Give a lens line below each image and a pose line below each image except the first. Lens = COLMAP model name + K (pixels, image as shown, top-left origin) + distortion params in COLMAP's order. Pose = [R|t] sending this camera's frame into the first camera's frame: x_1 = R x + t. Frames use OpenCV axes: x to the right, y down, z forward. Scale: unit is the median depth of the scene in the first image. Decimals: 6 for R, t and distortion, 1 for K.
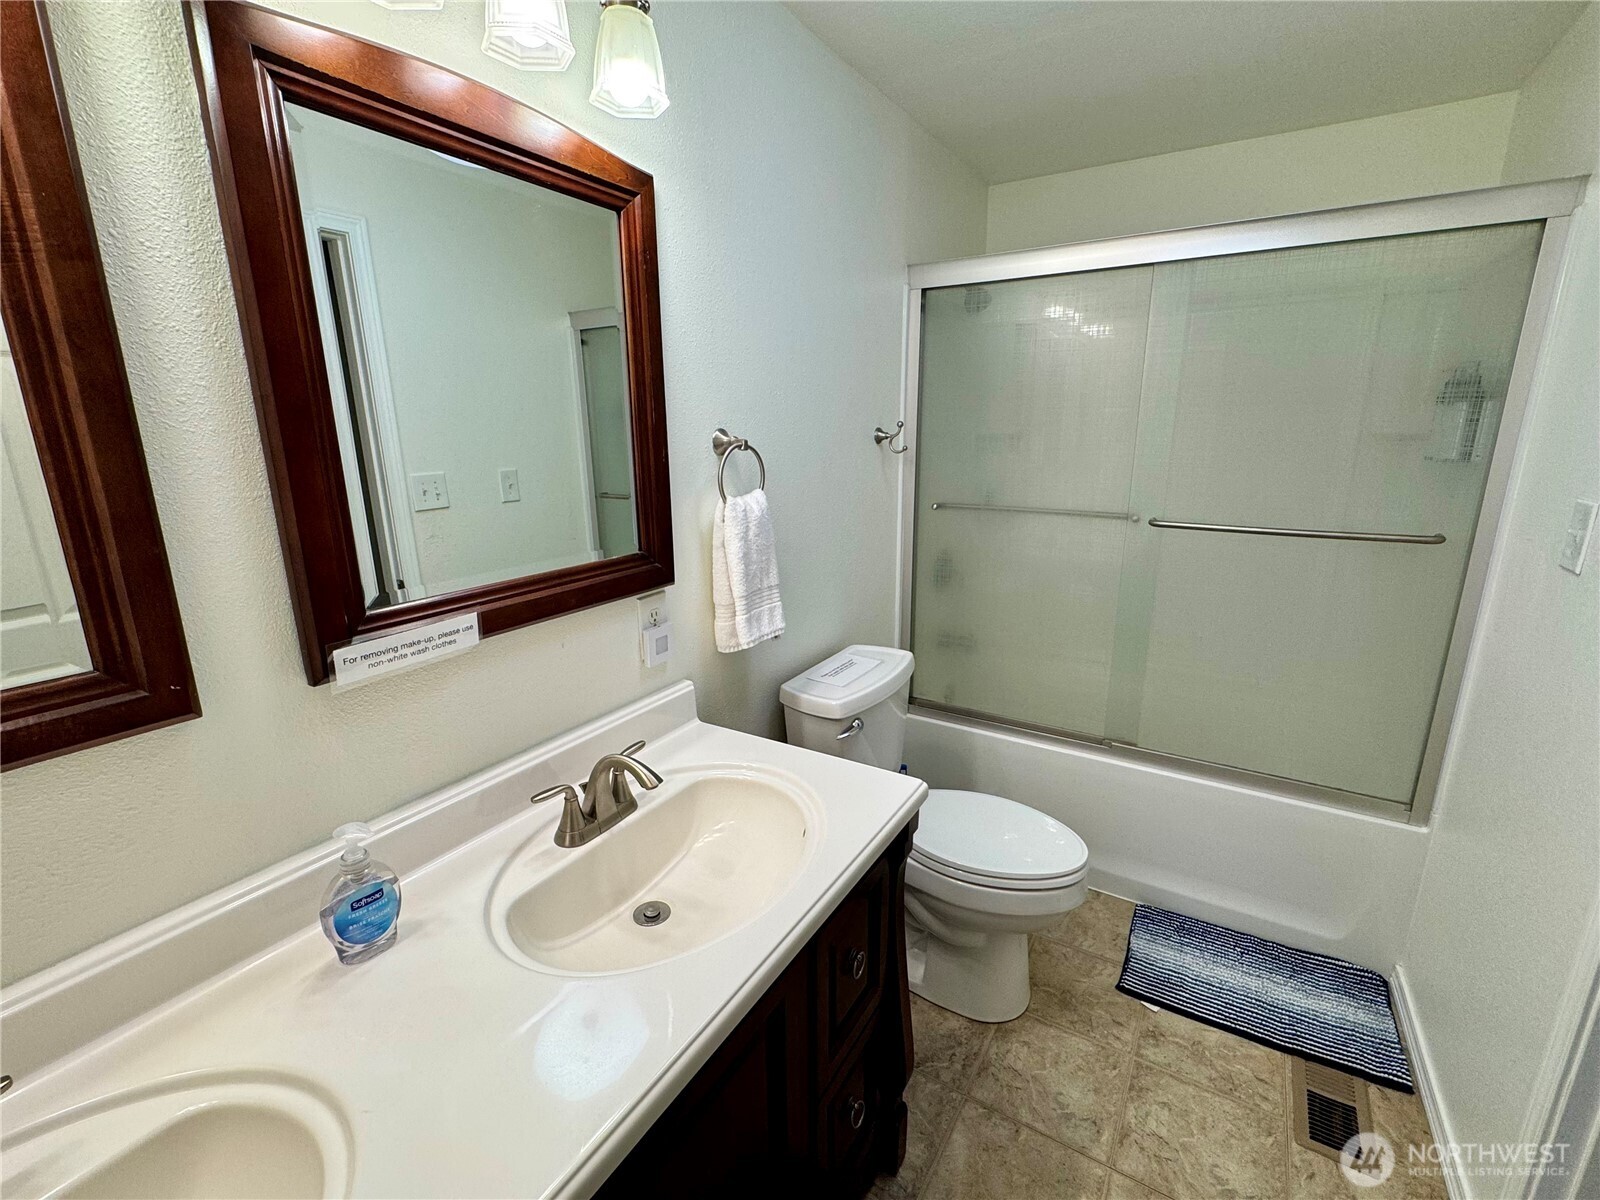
lens RADIAL K [[702.3, 0, 802.1], [0, 702.3, 604.2], [0, 0, 1]] dist [-0.001392, -0.000131]
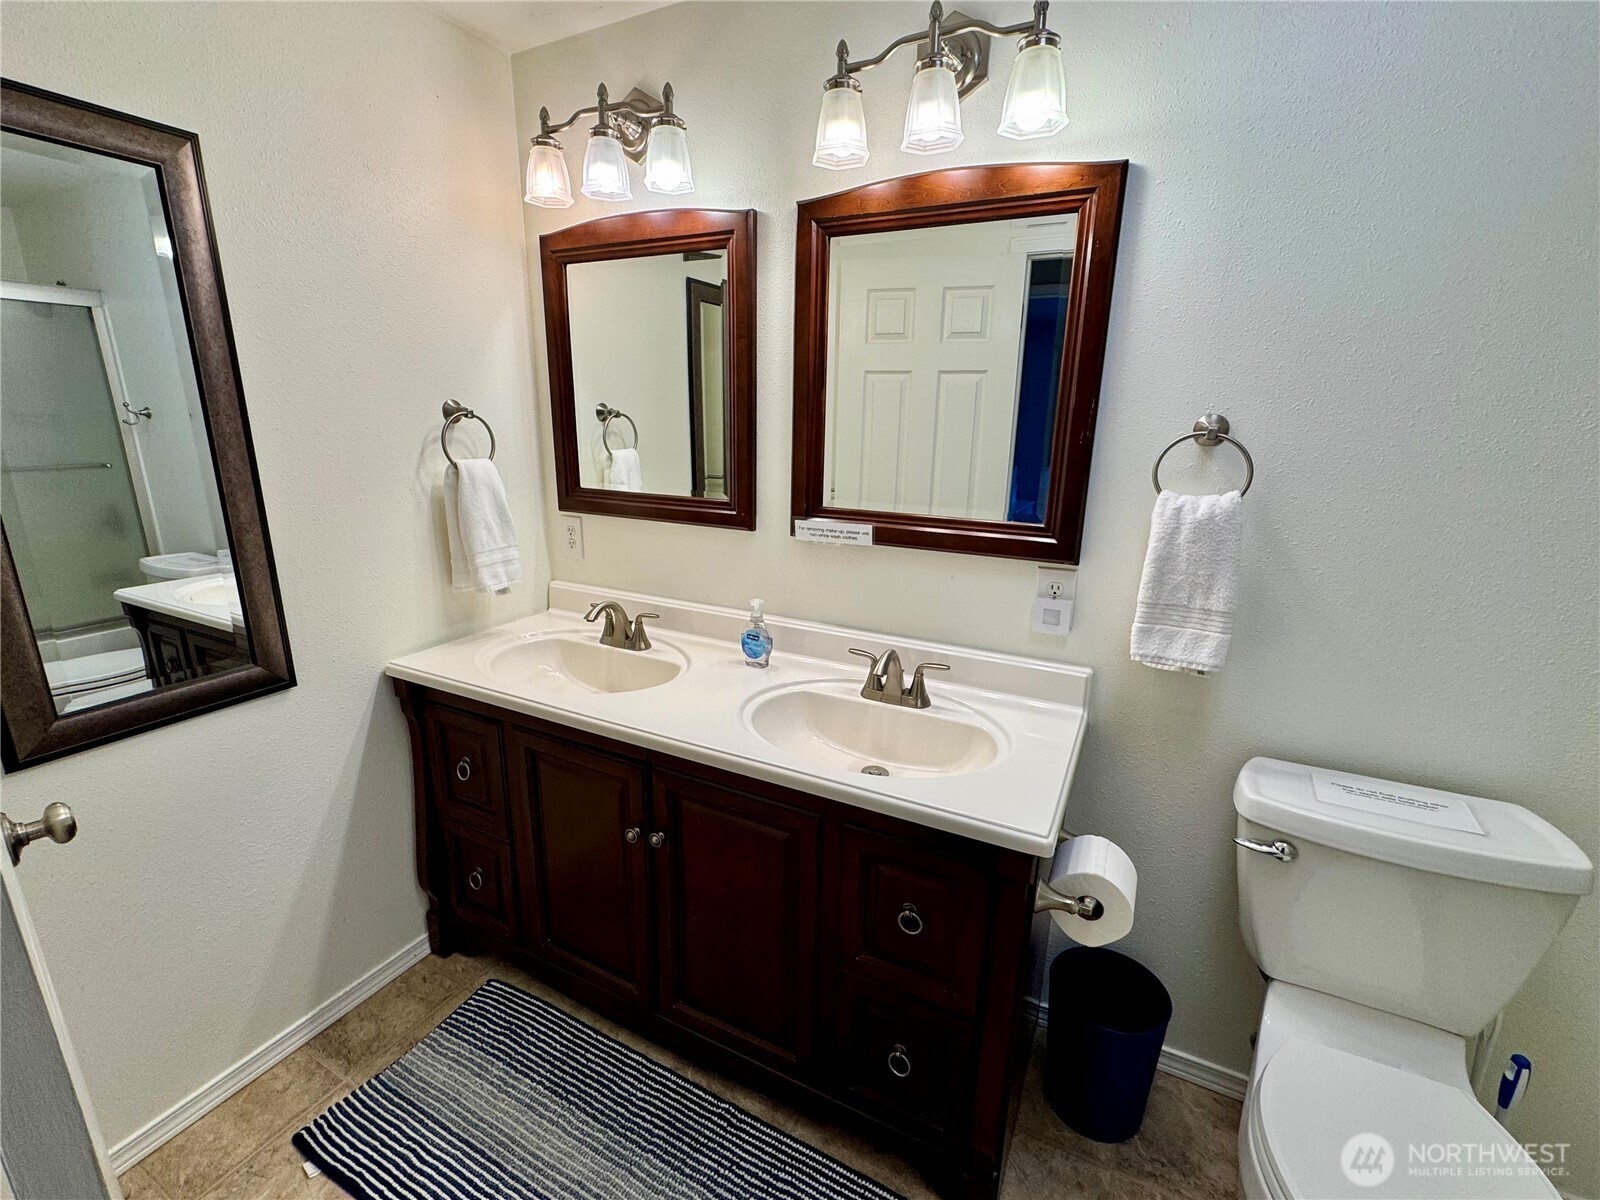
lens RADIAL K [[702.3, 0, 800.6], [0, 702.3, 598.5], [0, 0, 1]] dist [-0.001392, -0.000131]
pose [[0.075249, 0.268127, -0.960440, 0.794450], [-0.257246, 0.935788, 0.241090, -0.127937], [0.963412, 0.228928, 0.139392, 0.491202]]
